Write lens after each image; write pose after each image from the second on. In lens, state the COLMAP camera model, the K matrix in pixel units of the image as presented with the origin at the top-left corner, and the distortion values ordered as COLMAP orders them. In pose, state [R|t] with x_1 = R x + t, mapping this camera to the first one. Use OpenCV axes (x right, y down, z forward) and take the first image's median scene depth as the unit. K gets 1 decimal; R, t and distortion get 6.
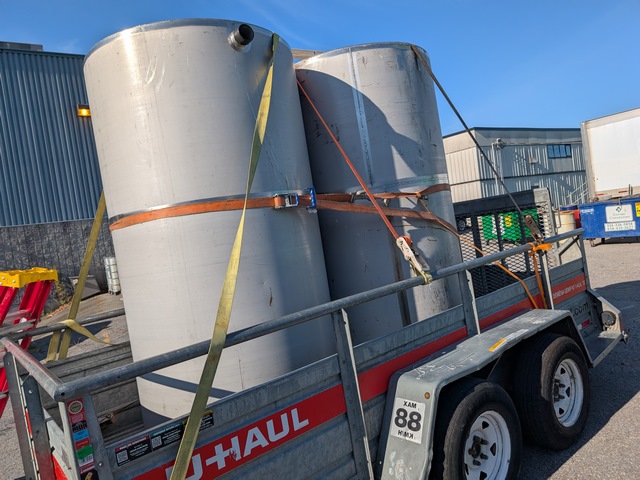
lens RADIAL K [[480.4, 0, 320.0], [0, 480.4, 240.0], [0, 0, 1]] dist [0.005553, 0.000956]
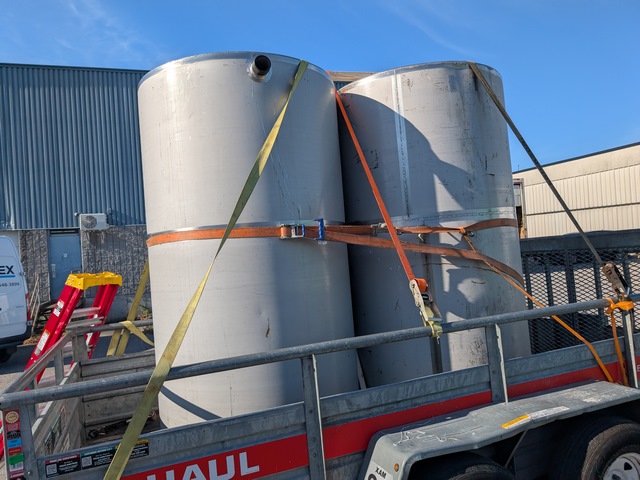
lens RADIAL K [[476.4, 0, 303.7], [0, 476.4, 238.7], [0, 0, 1]] dist [0.007841, -0.001154]
pose [[0.945685, 0.071217, -0.317189, 0.252172], [-0.077643, 0.996952, -0.007649, -0.059945], [0.315677, 0.031861, 0.948331, 0.085918]]
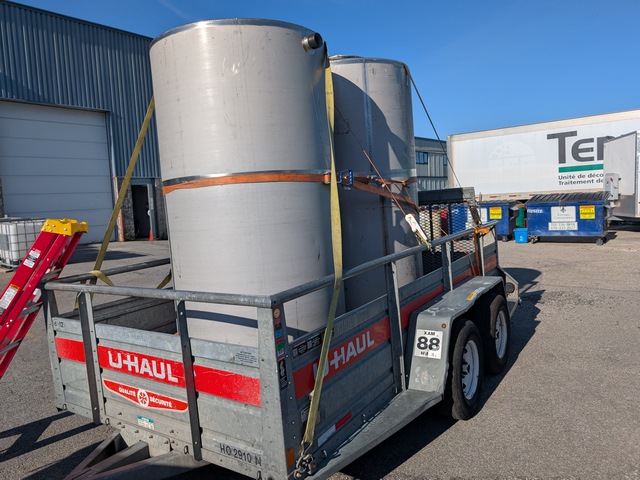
lens RADIAL K [[480.4, 0, 320.0], [0, 480.4, 240.0], [0, 0, 1]] dist [0.005553, 0.000956]
pose [[0.954230, 0.058485, 0.293299, -0.449833], [-0.065870, 0.997710, 0.015359, 0.060753], [-0.291729, -0.033976, 0.955897, -0.189415]]
